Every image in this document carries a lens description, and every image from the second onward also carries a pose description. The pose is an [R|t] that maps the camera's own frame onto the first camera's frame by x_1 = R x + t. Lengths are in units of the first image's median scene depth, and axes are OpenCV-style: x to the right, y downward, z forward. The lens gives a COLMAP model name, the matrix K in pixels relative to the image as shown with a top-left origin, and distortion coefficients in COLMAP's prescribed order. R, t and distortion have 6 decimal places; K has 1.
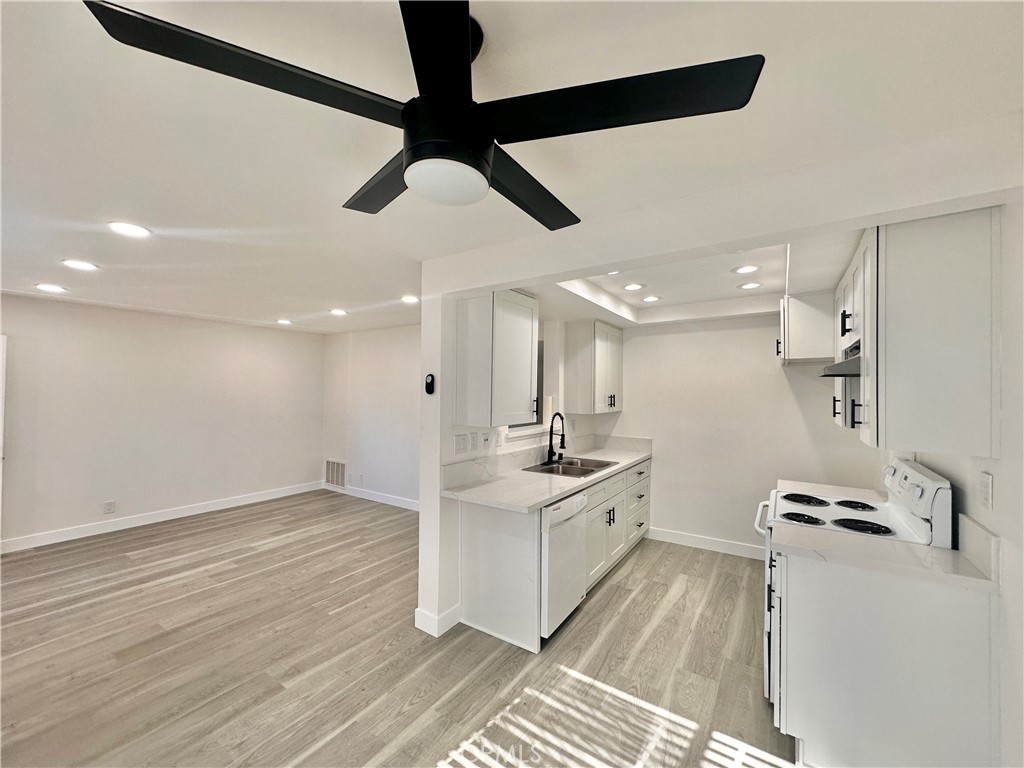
lens RADIAL K [[406.8, 0, 511.1], [0, 406.8, 377.0], [0, 0, 1]] dist [-0.003871, -0.000898]
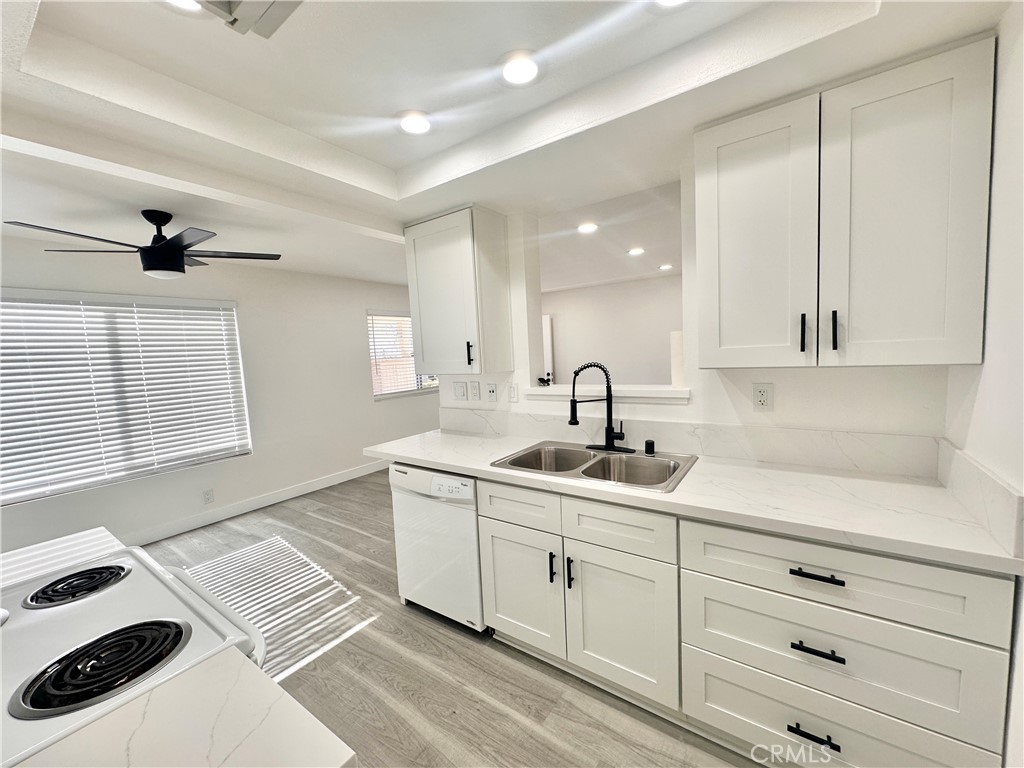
lens RADIAL K [[406.8, 0, 506.7], [0, 406.8, 373.6], [0, 0, 1]] dist [-0.003871, -0.000898]
pose [[-0.030156, 0.053845, -0.998094, 0.769261], [0.093000, 0.994368, 0.050834, 0.070740], [0.995209, -0.091290, -0.034993, 1.010680]]
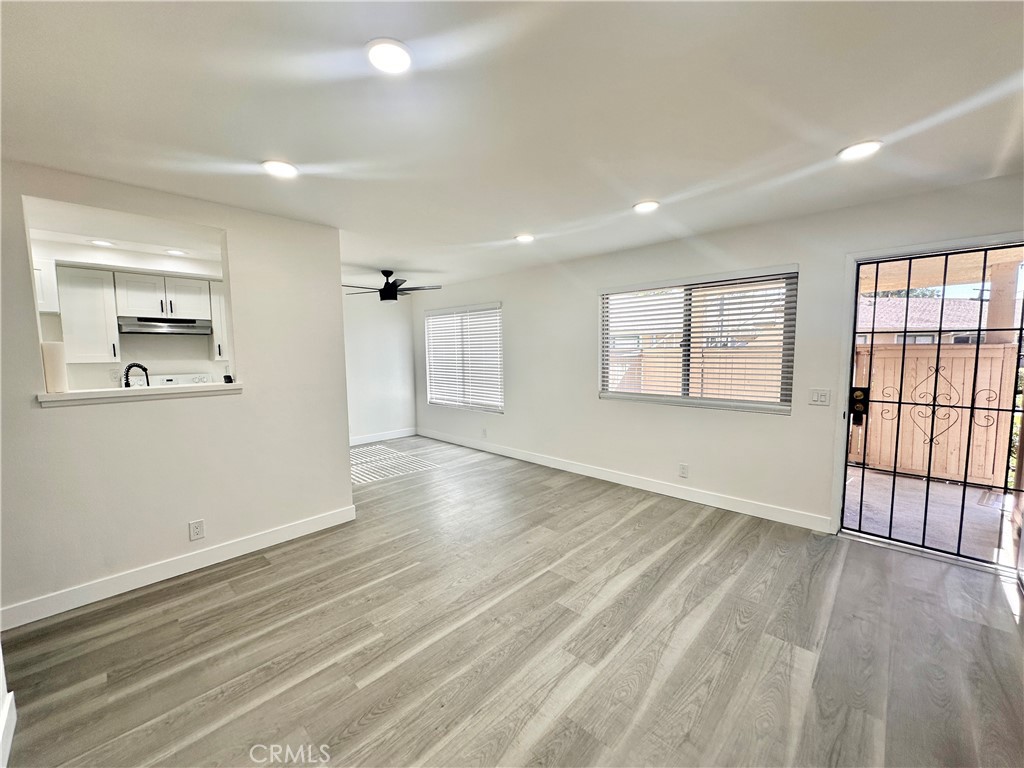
lens RADIAL K [[406.8, 0, 517.5], [0, 406.8, 386.9], [0, 0, 1]] dist [-0.003871, -0.000898]
pose [[-0.987852, -0.005988, 0.155281, -0.802965], [0.002668, 0.998457, 0.055474, 0.098670], [-0.155374, 0.055215, -0.986312, 1.842223]]
